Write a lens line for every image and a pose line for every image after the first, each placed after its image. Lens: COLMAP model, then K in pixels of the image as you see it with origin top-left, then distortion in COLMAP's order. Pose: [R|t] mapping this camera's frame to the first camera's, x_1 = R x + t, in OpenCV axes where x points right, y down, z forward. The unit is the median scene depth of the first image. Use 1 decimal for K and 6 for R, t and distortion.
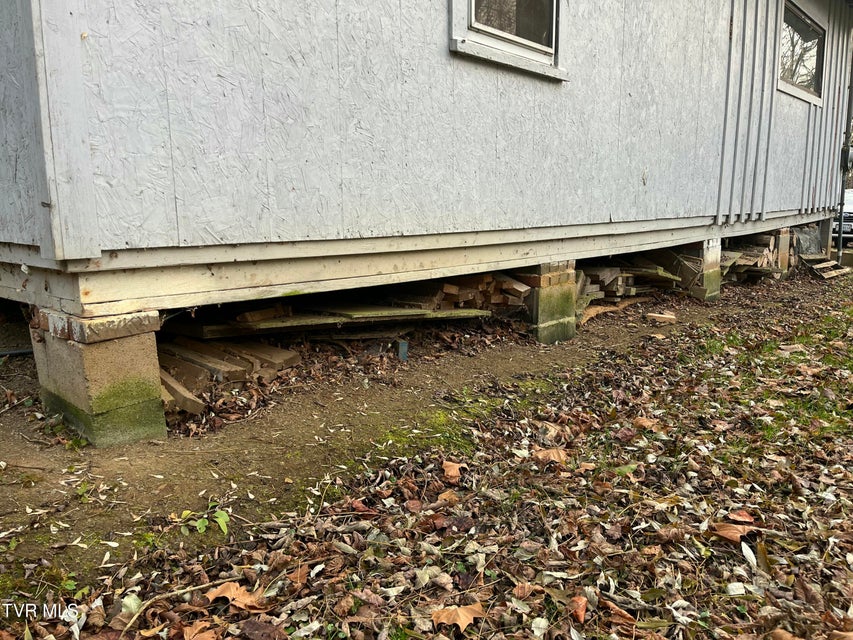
lens RADIAL K [[629.0, 0, 426.5], [0, 629.0, 320.0], [0, 0, 1]] dist [0.070705, -0.086832]
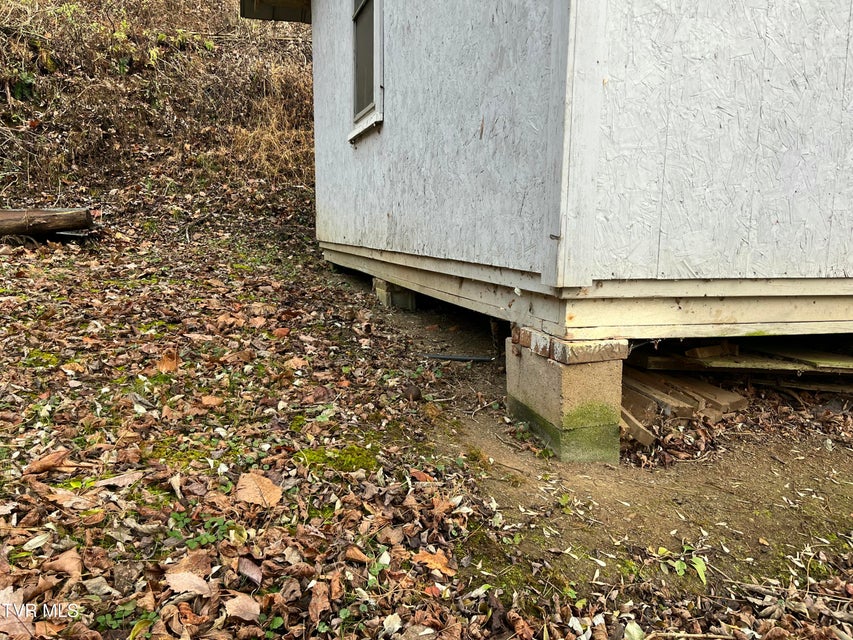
lens RADIAL K [[629.0, 0, 426.5], [0, 629.0, 320.0], [0, 0, 1]] dist [0.070705, -0.086832]
pose [[0.863244, 0.094555, -0.495851, -0.201430], [-0.109830, 0.993949, -0.001668, -0.009173], [0.492693, 0.055899, 0.868406, -0.053785]]
